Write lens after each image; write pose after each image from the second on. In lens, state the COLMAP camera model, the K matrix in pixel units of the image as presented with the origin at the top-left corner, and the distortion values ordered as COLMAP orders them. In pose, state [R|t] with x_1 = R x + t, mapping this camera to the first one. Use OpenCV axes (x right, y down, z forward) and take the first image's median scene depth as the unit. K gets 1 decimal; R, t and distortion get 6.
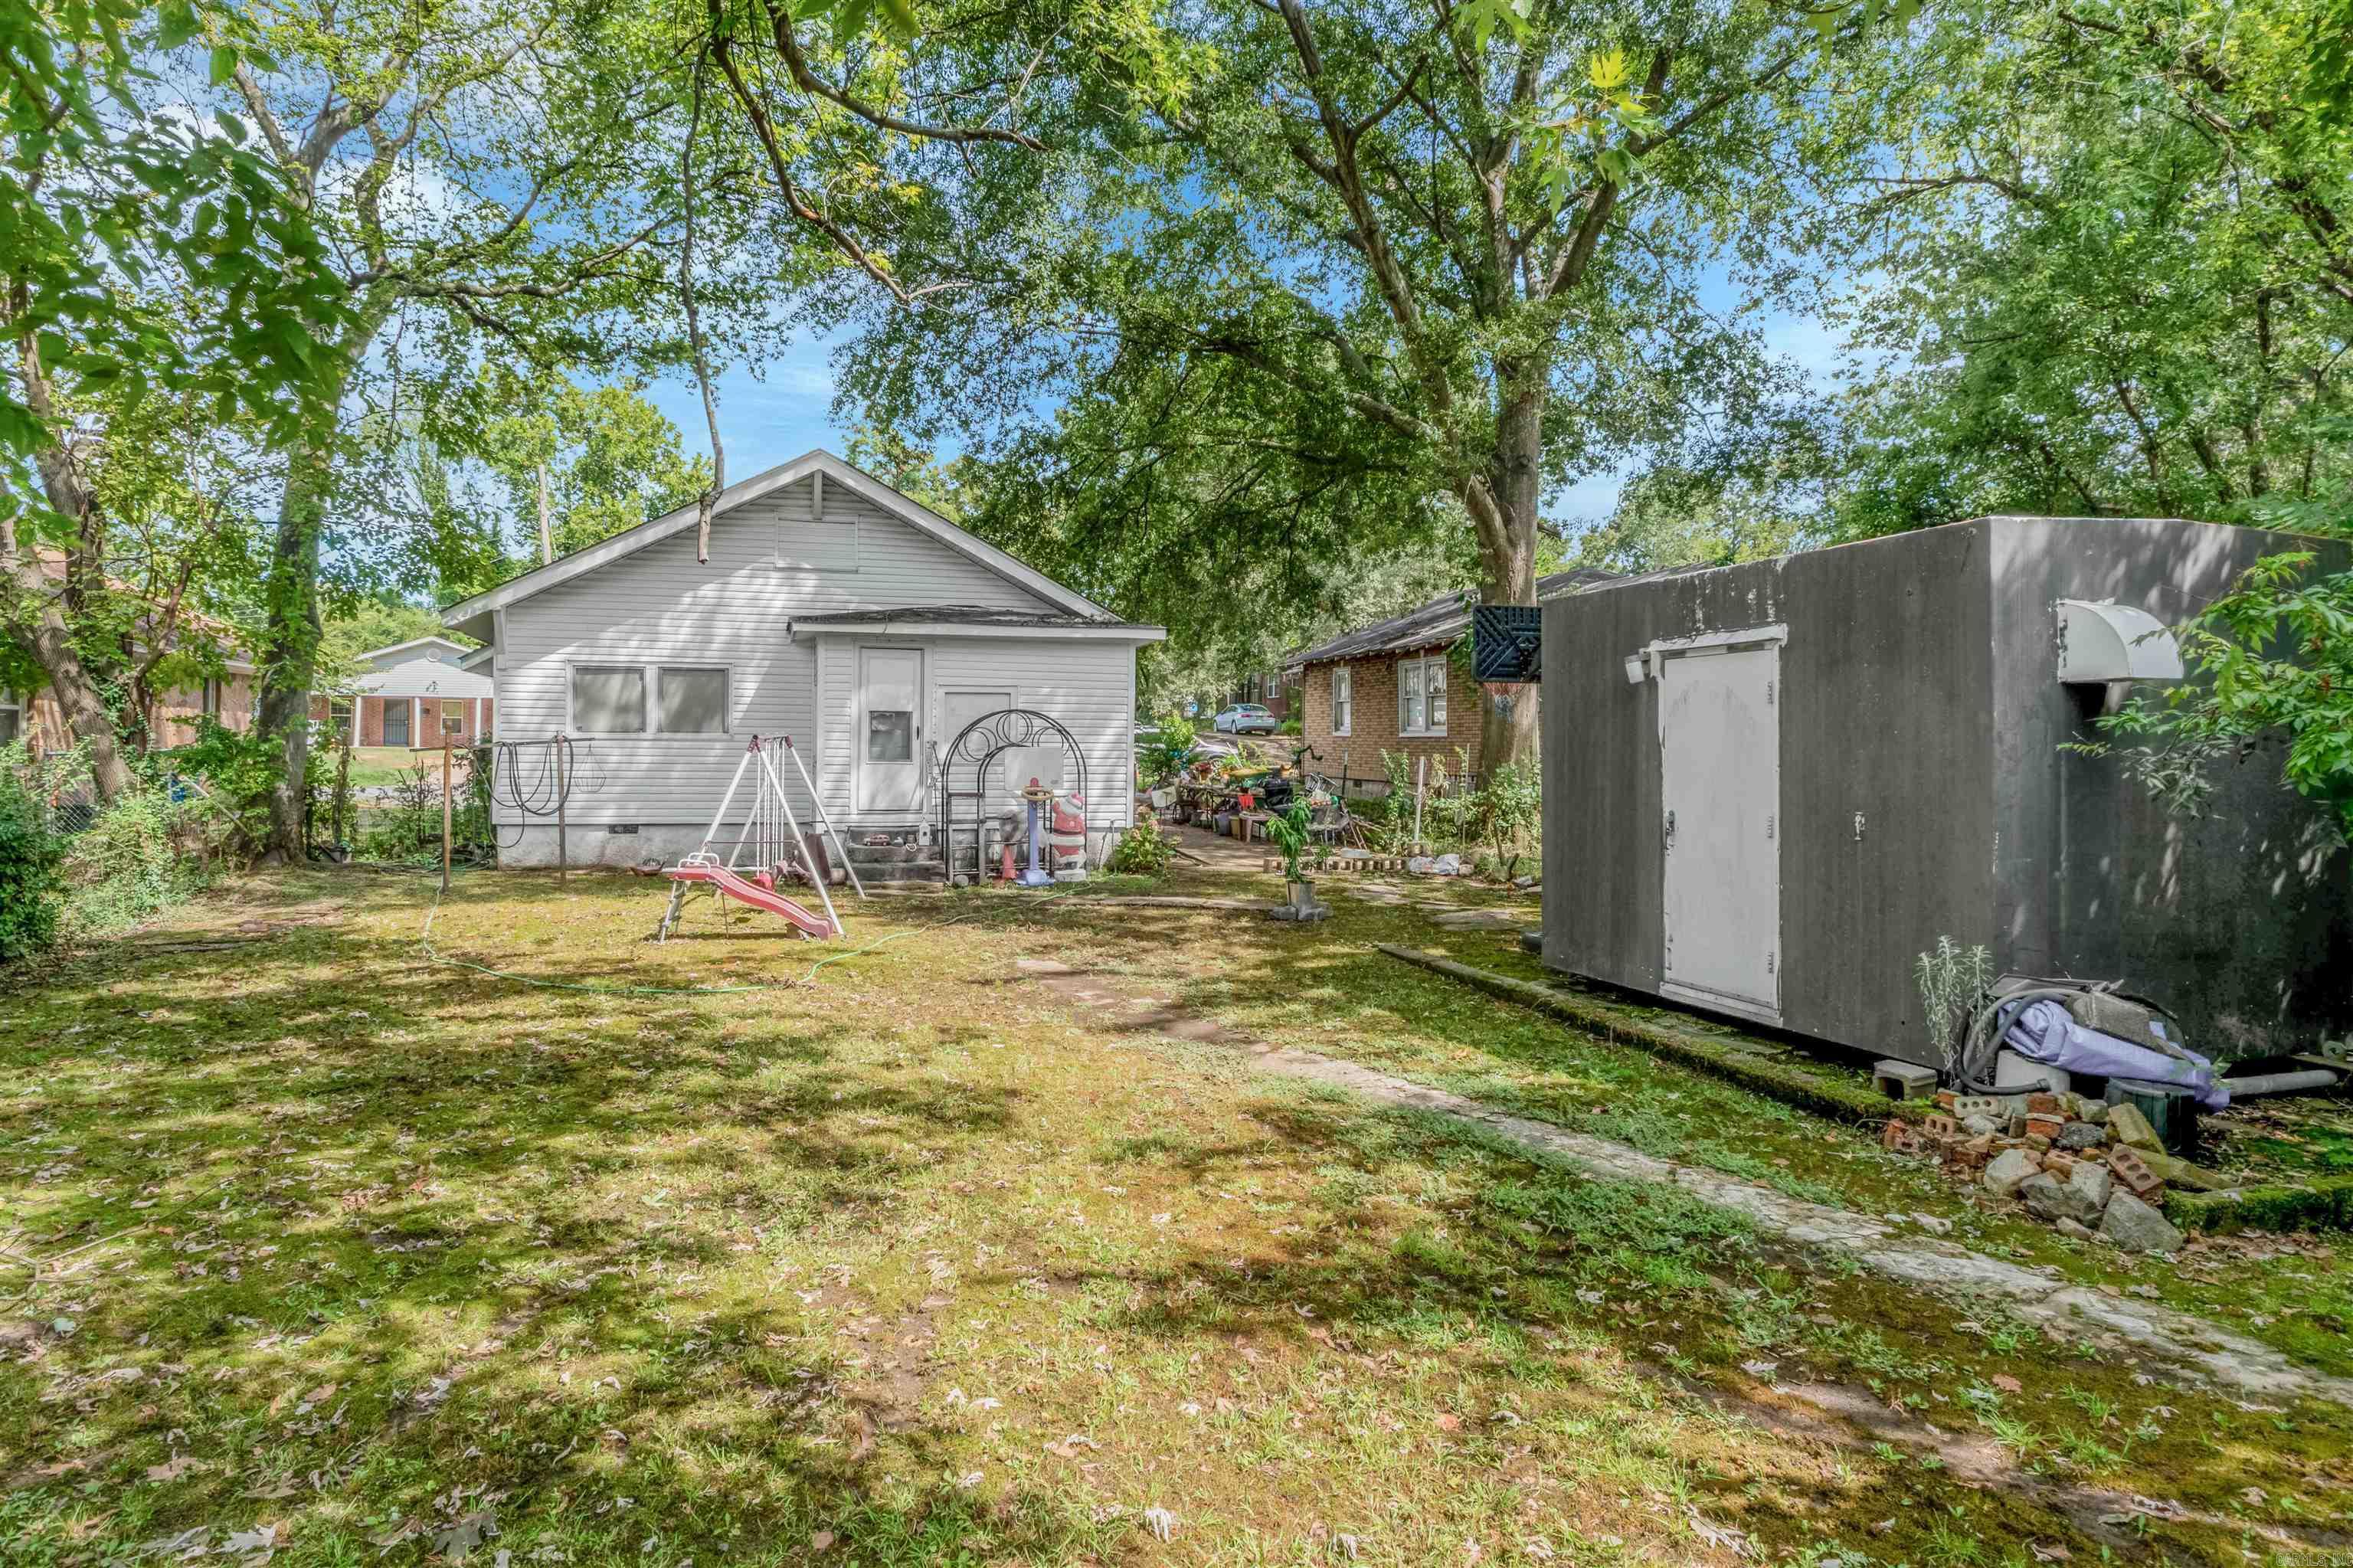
lens RADIAL K [[1425.1, 0, 1163.8], [0, 1425.1, 771.2], [0, 0, 1]] dist [-0.008732, -0.000391]
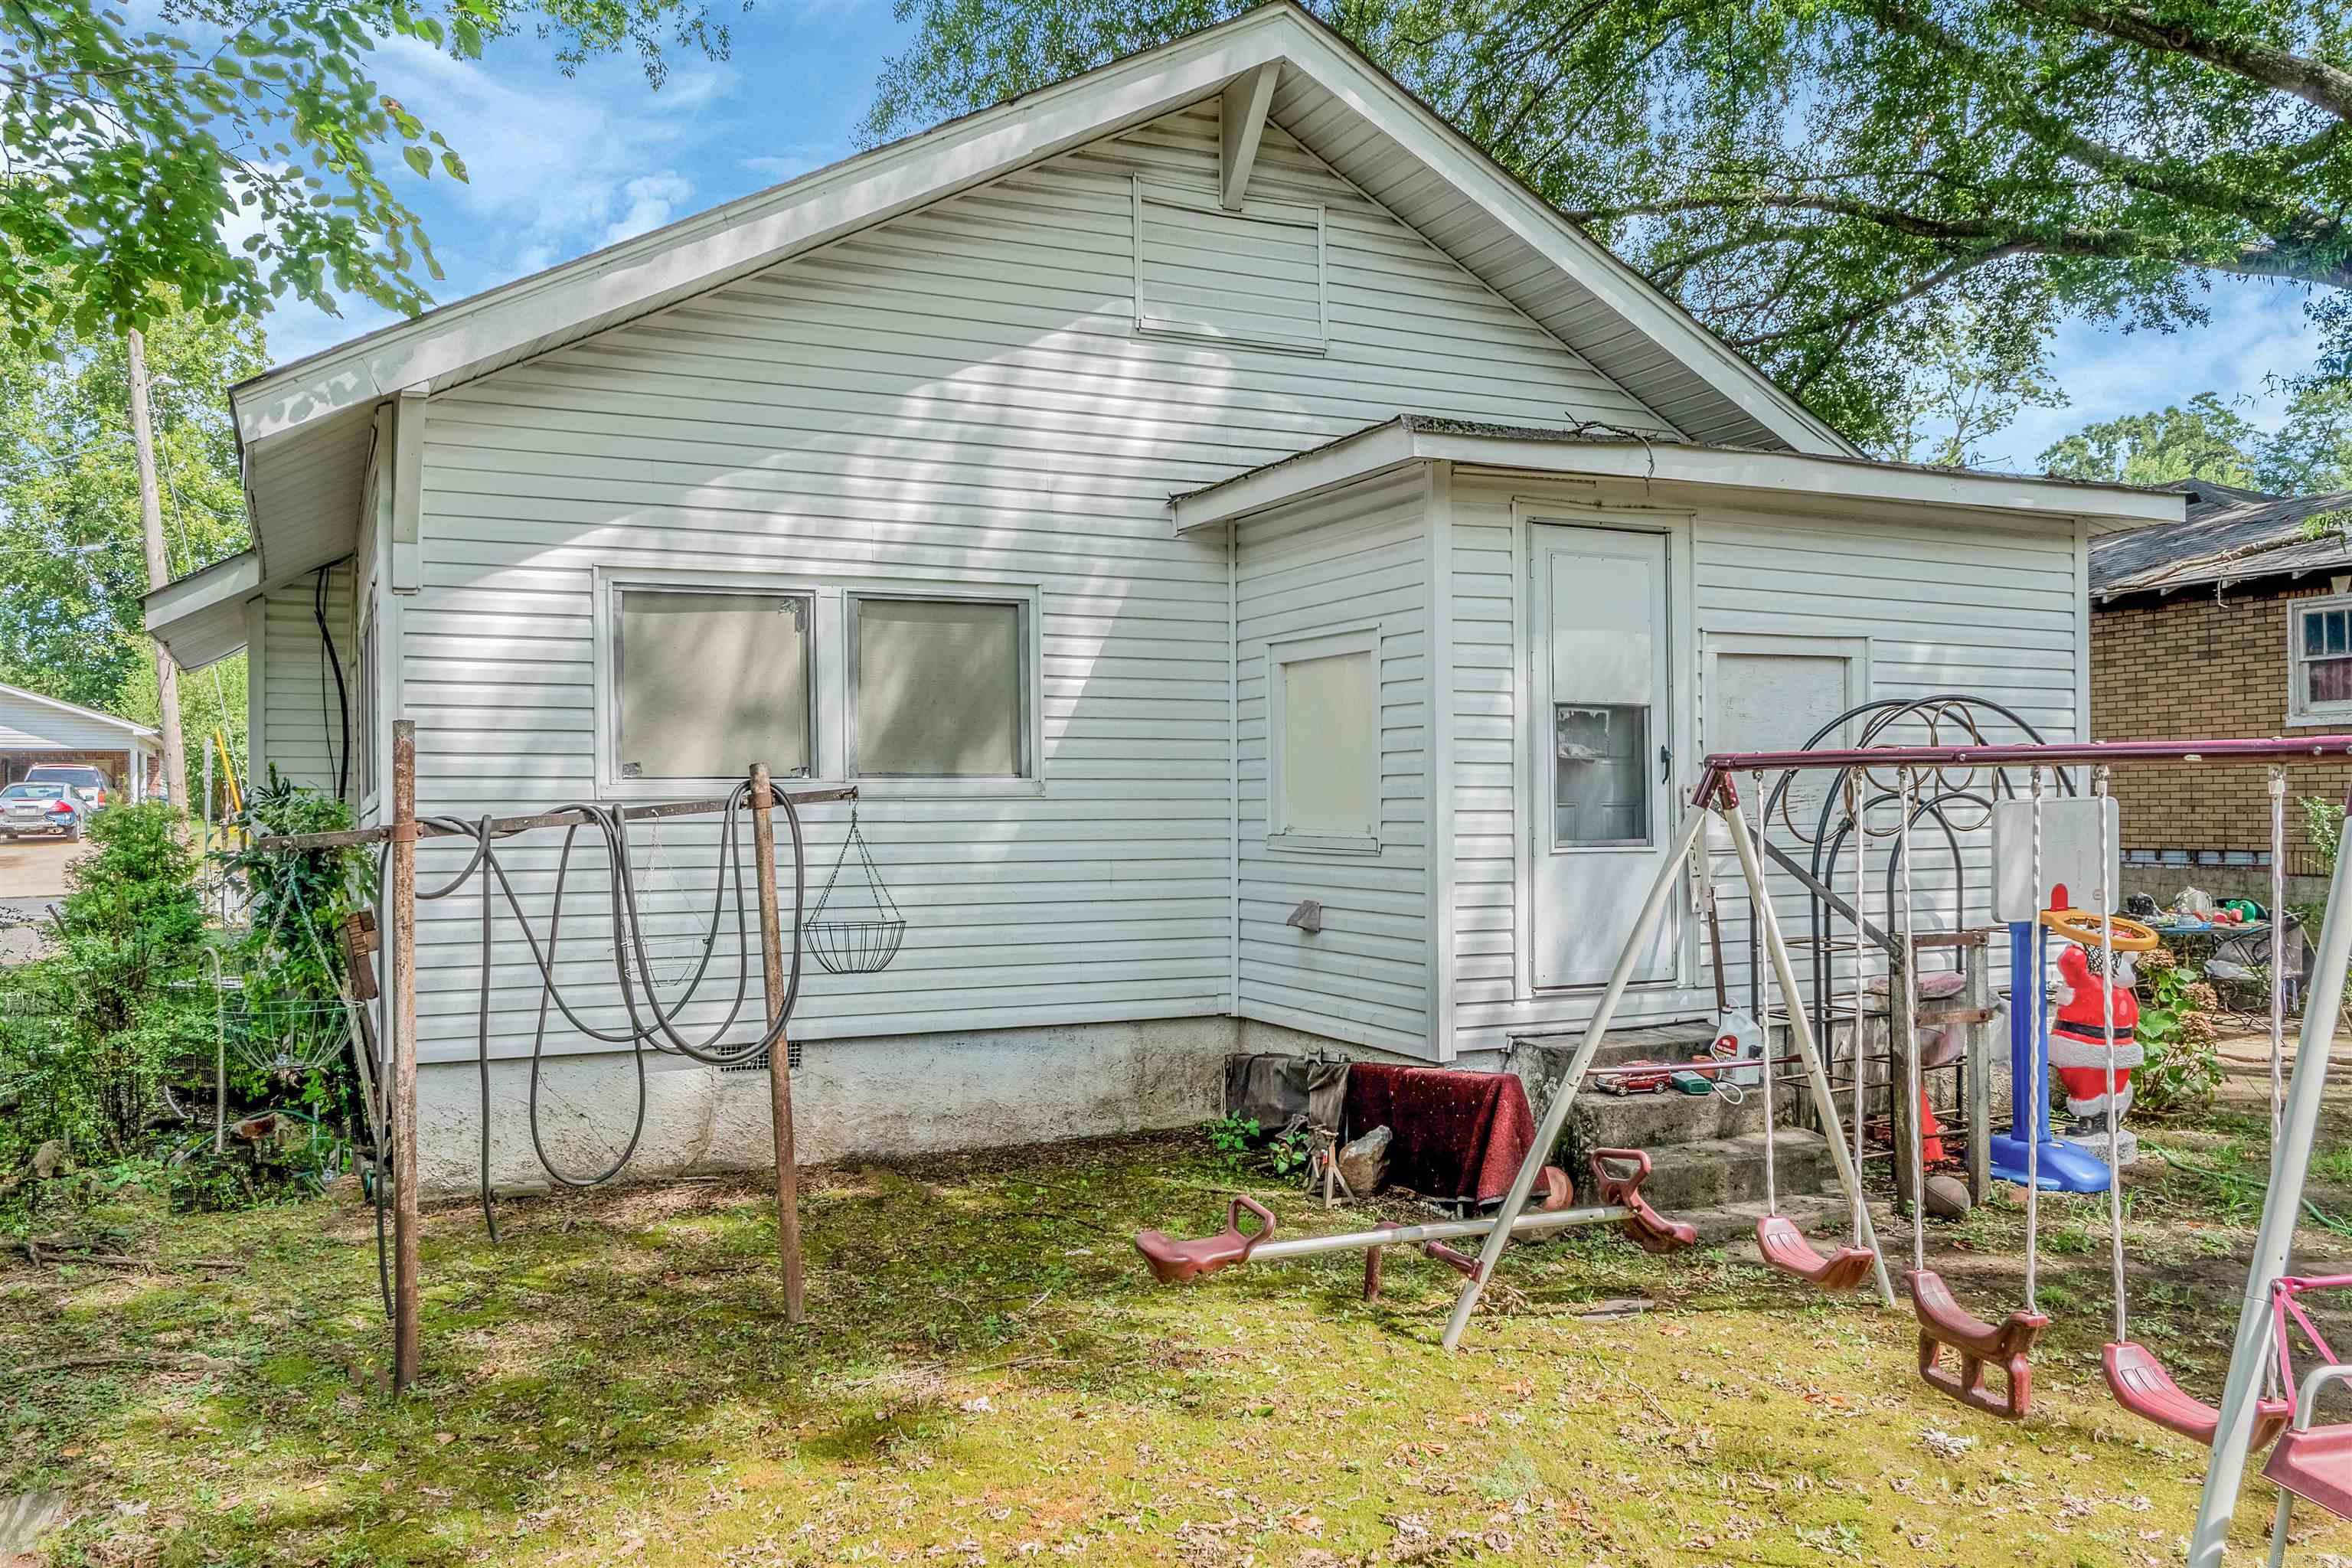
lens RADIAL K [[1820.2, 0, 1180.7], [0, 1820.2, 807.2], [0, 0, 1]] dist [-0.002214, -0.001546]
pose [[0.982988, -0.017779, 0.182805, -0.360162], [0.021838, 0.999557, -0.020214, -0.009344], [-0.182364, 0.023862, 0.982941, 0.549386]]
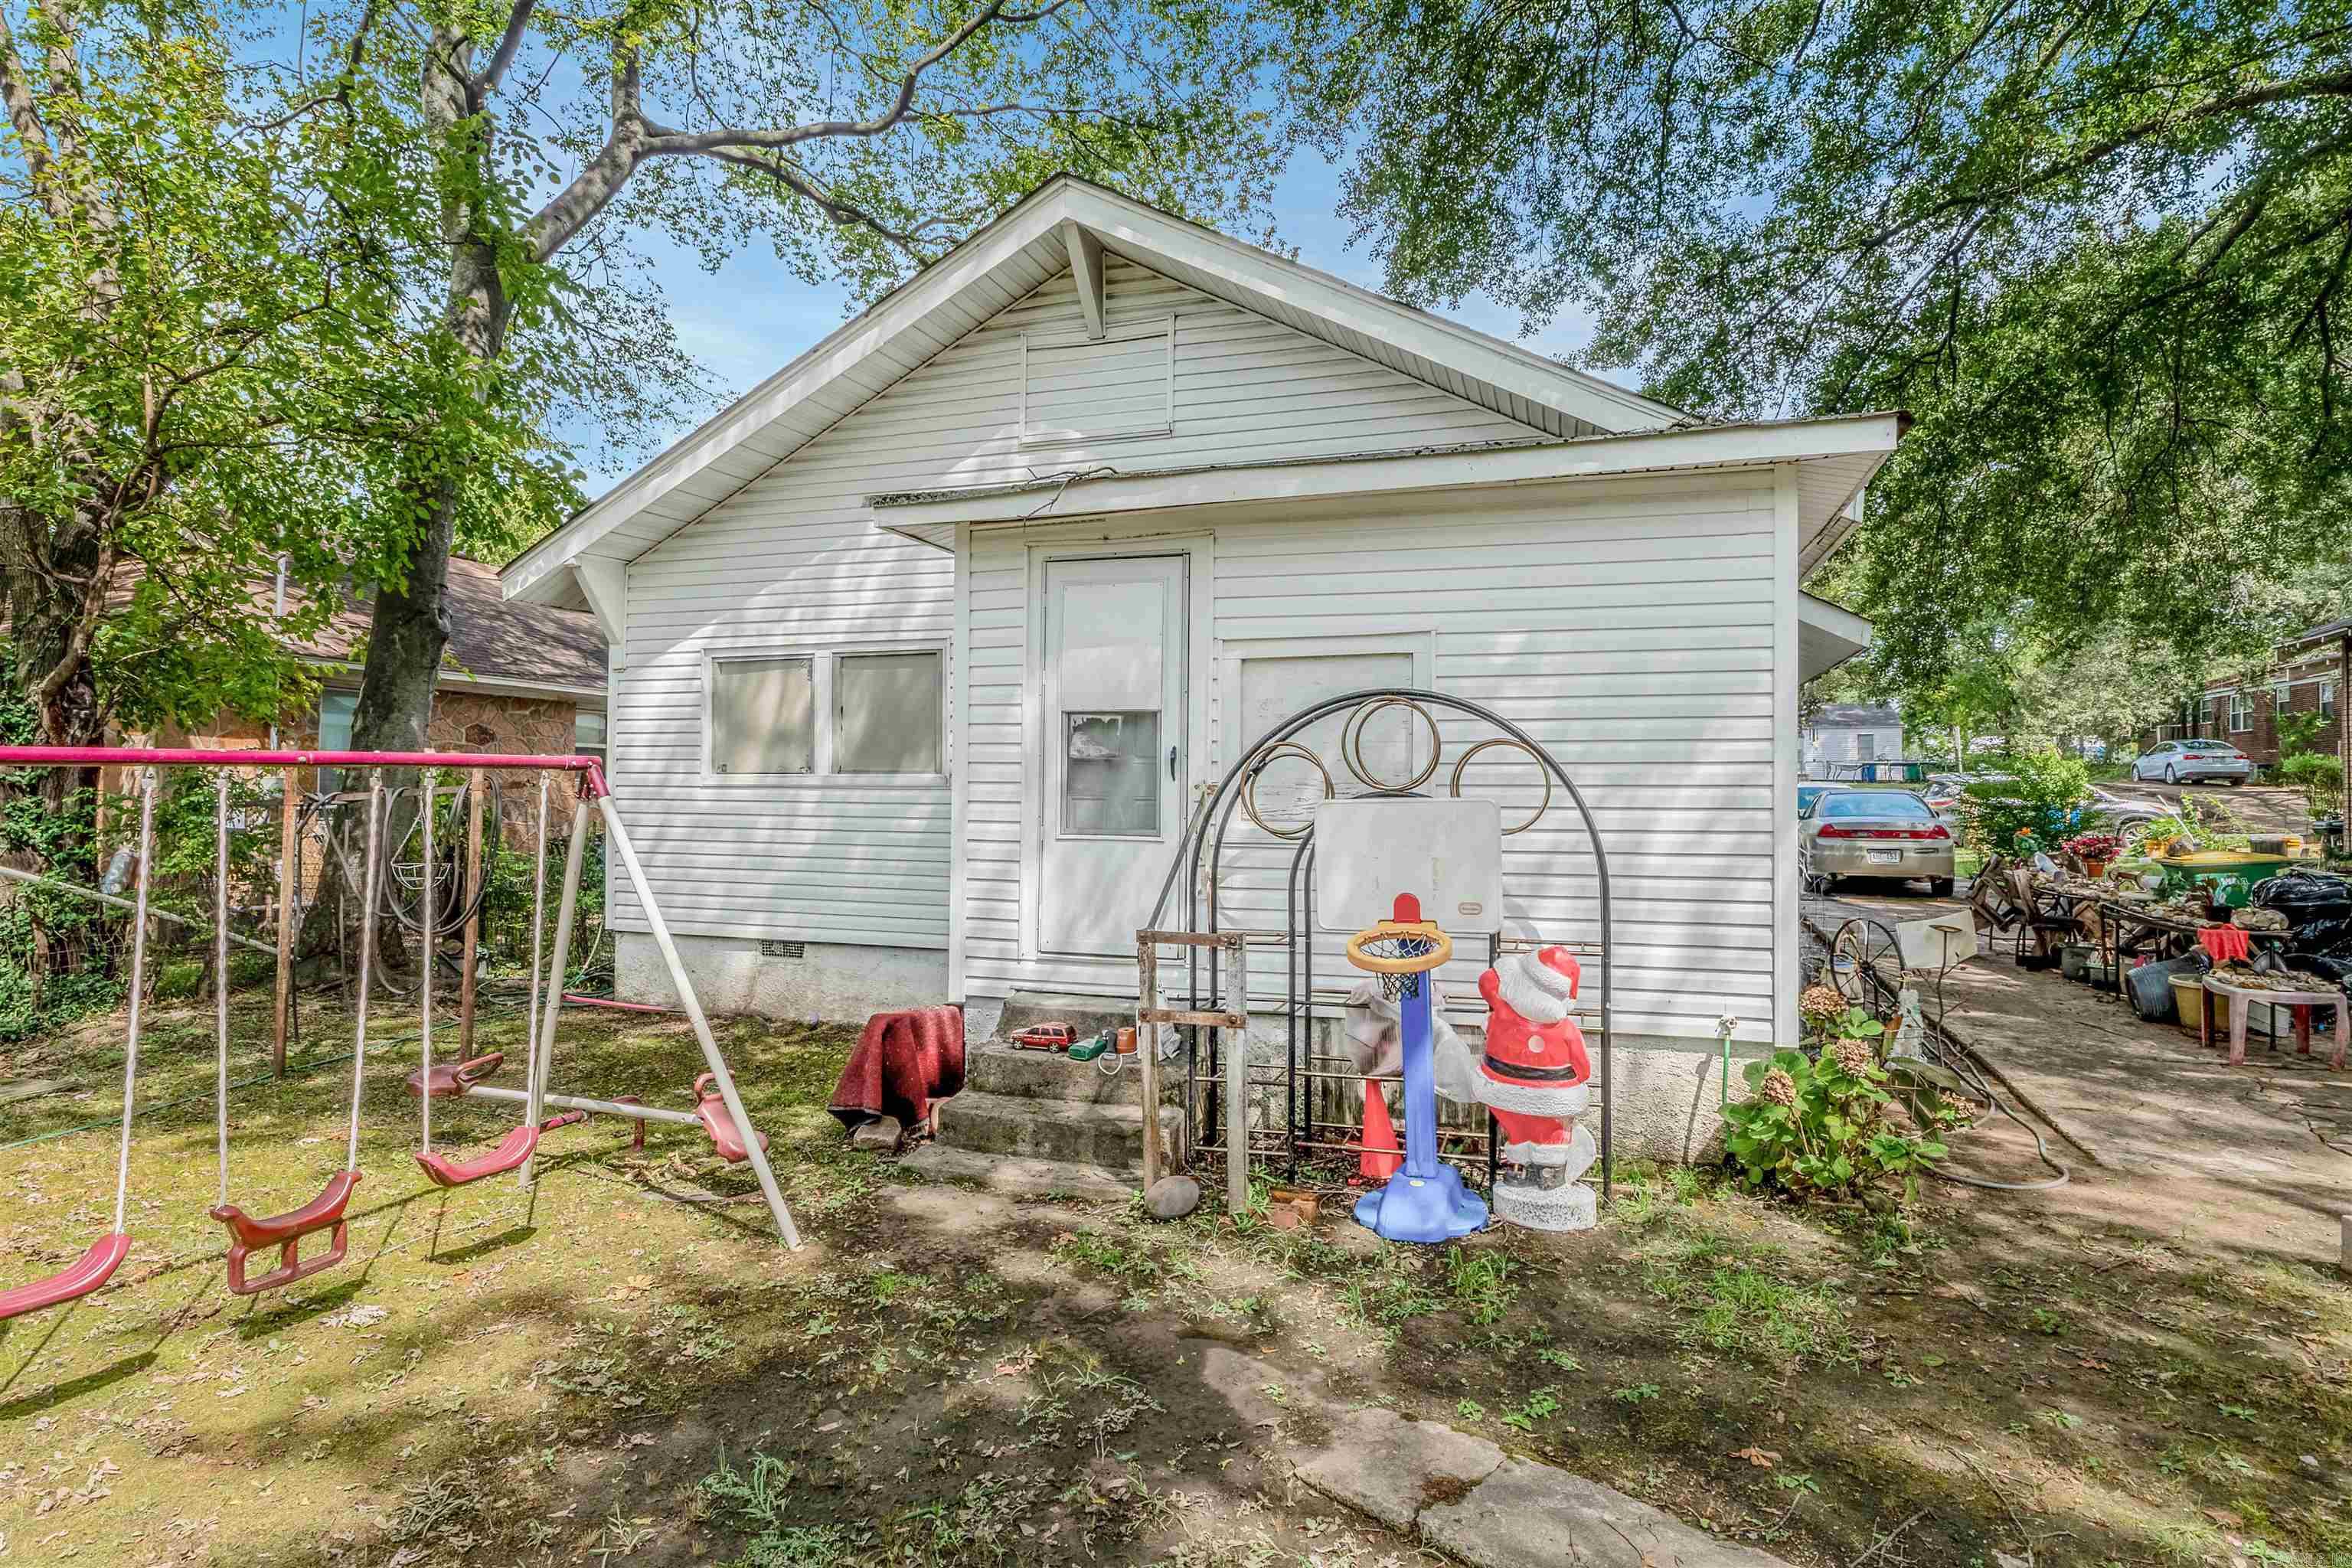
lens RADIAL K [[1300.9, 0, 1159.5], [0, 1300.9, 764.2], [0, 0, 1]] dist [0.003027, -0.000506]
pose [[0.820074, -0.017737, -0.571983, 0.029789], [-0.009769, 0.998940, -0.044983, -0.009946], [0.572175, 0.042477, 0.819031, 0.672219]]
